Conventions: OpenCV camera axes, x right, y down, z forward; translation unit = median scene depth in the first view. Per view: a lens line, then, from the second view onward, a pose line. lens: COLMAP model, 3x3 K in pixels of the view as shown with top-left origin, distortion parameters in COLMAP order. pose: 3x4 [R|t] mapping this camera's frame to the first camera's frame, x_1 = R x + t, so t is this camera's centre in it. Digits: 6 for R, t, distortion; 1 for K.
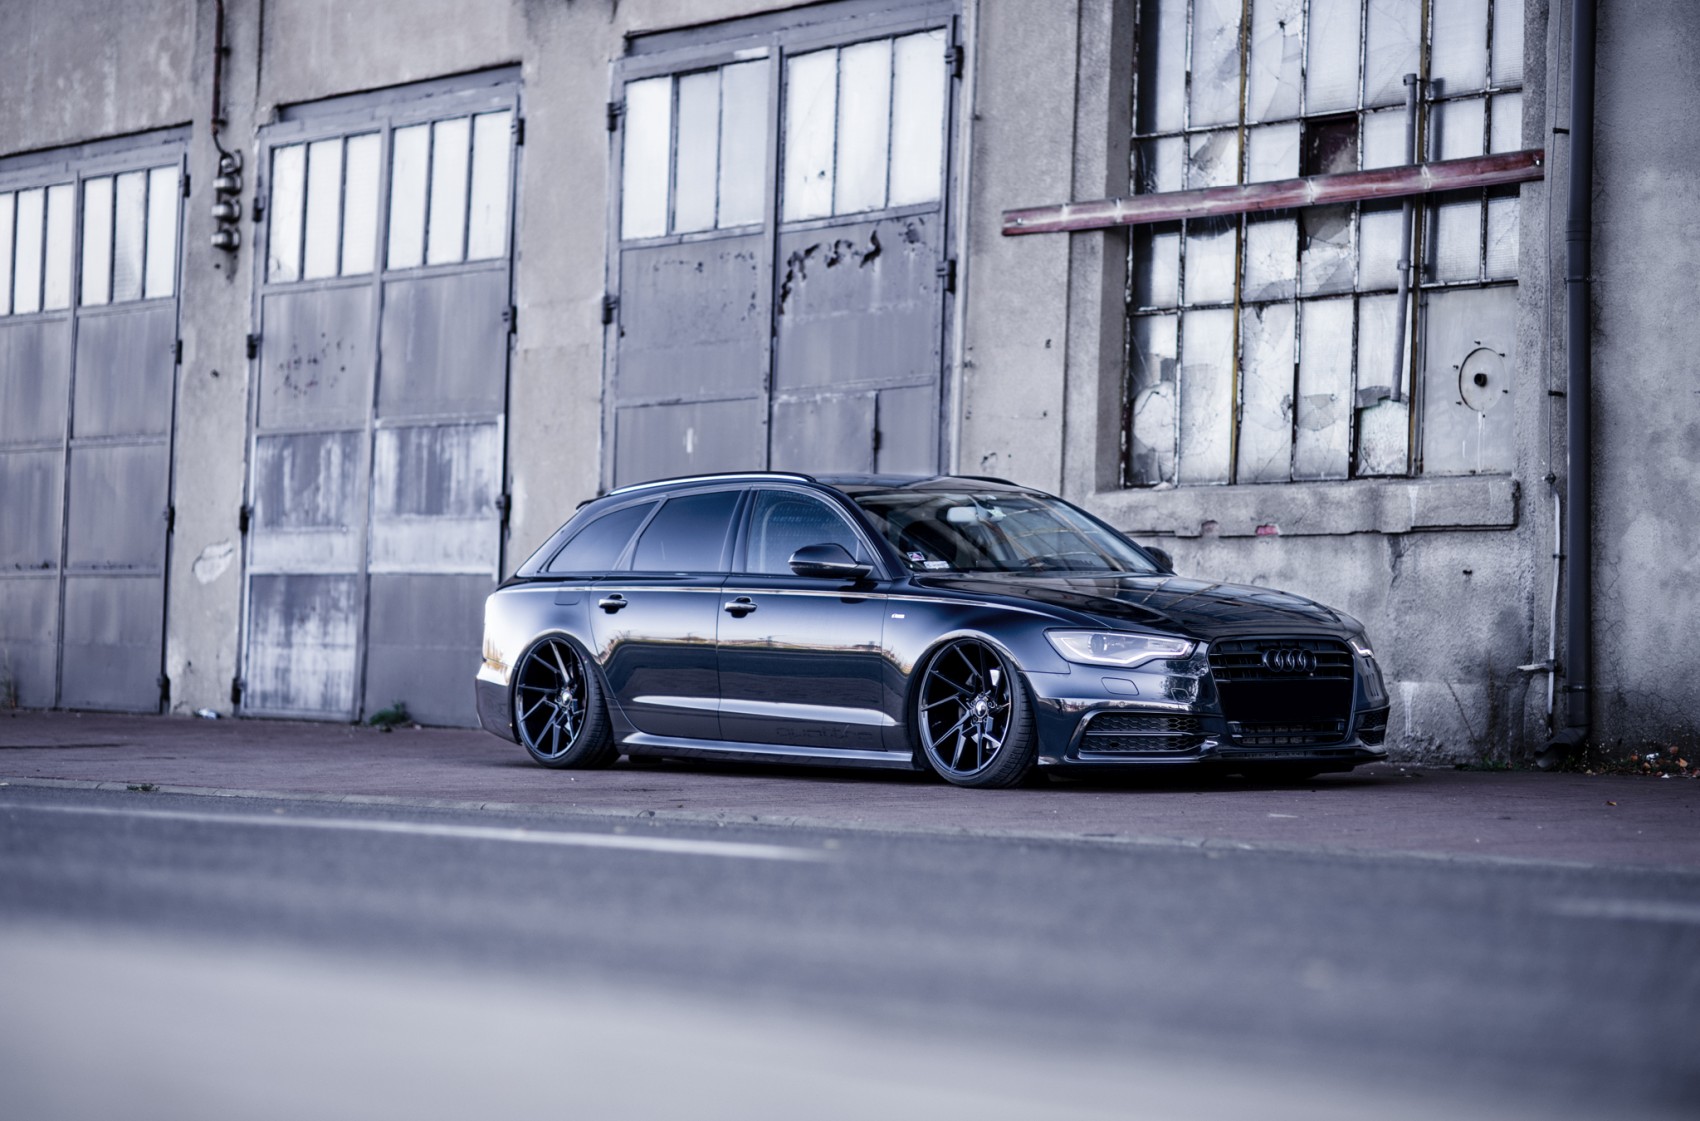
lens RADIAL K [[4274.0, 0, 847.9], [0, 4274.0, 557.1], [0, 0, 1]] dist [-0.018094, 0.000000]
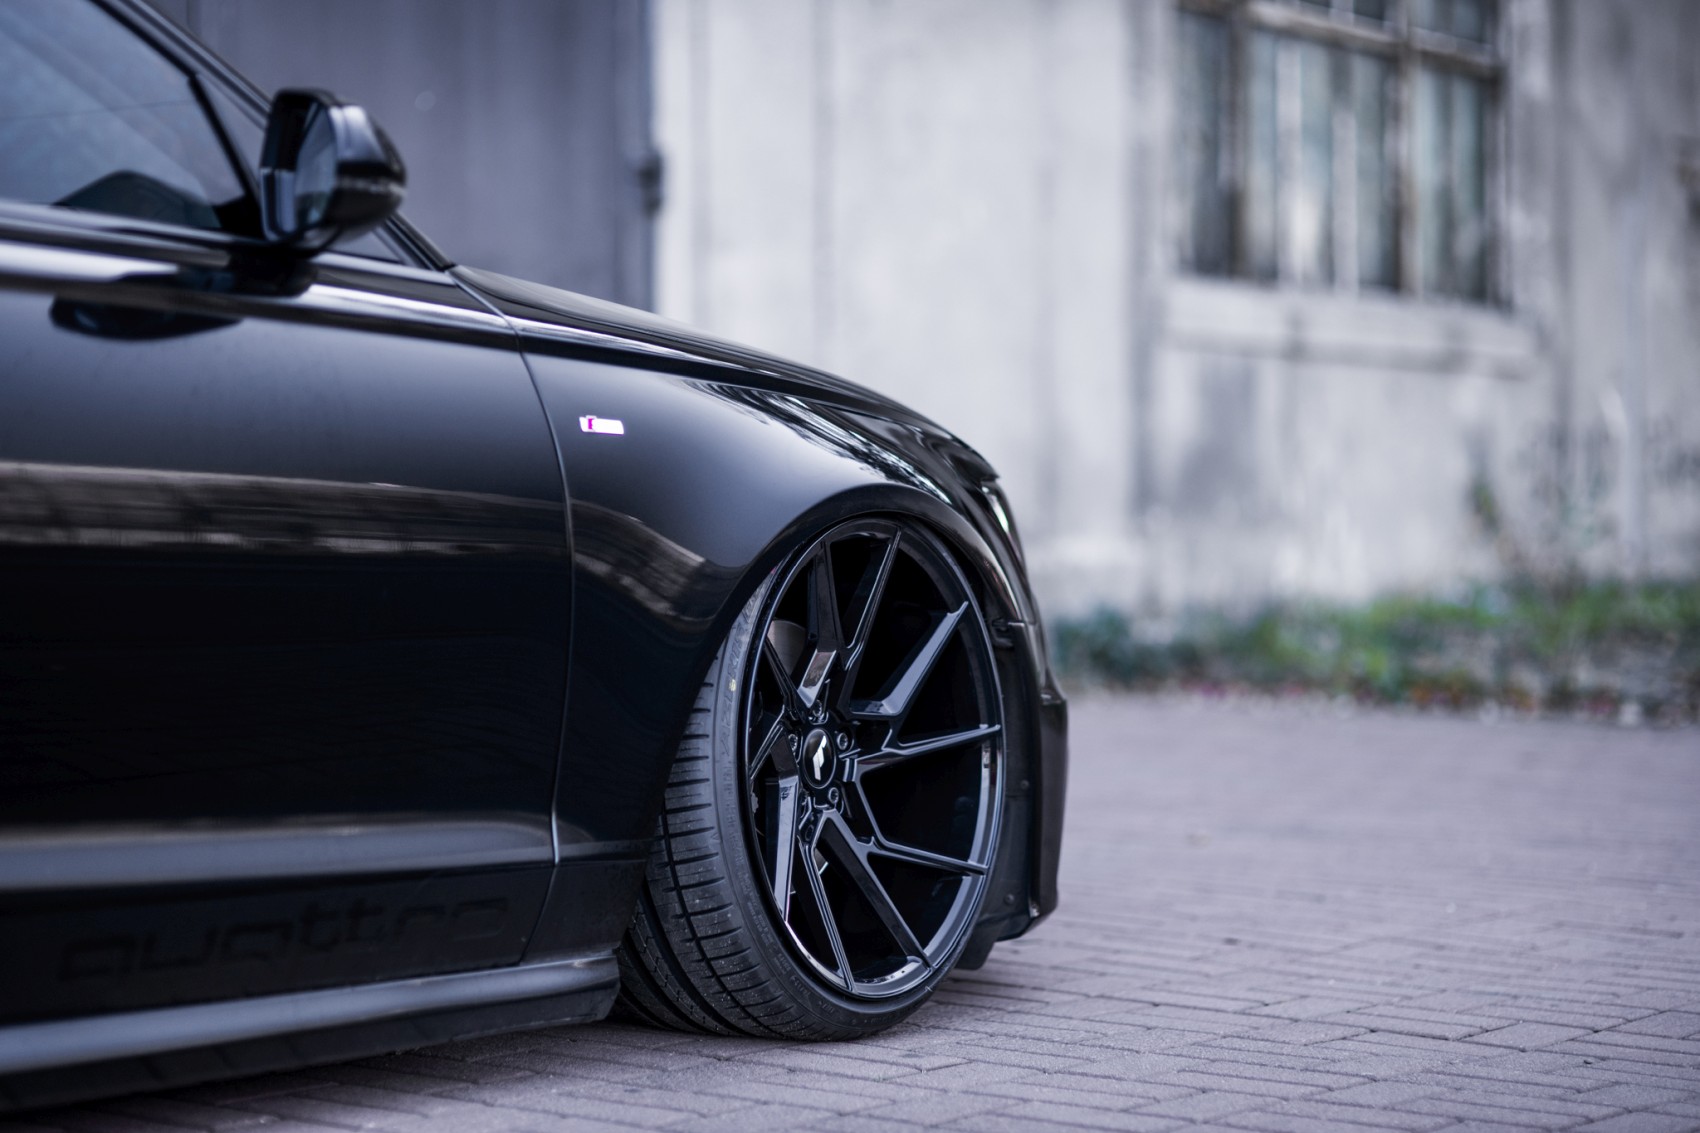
lens RADIAL K [[4274.0, 0, 851.6], [0, 4274.0, 566.3], [0, 0, 1]] dist [-0.018094, 0.000000]
pose [[-0.322126, -0.031291, 0.946179, -0.191966], [-0.041478, 0.998960, 0.018916, 0.013841], [-0.945788, -0.033152, -0.323089, 0.878993]]
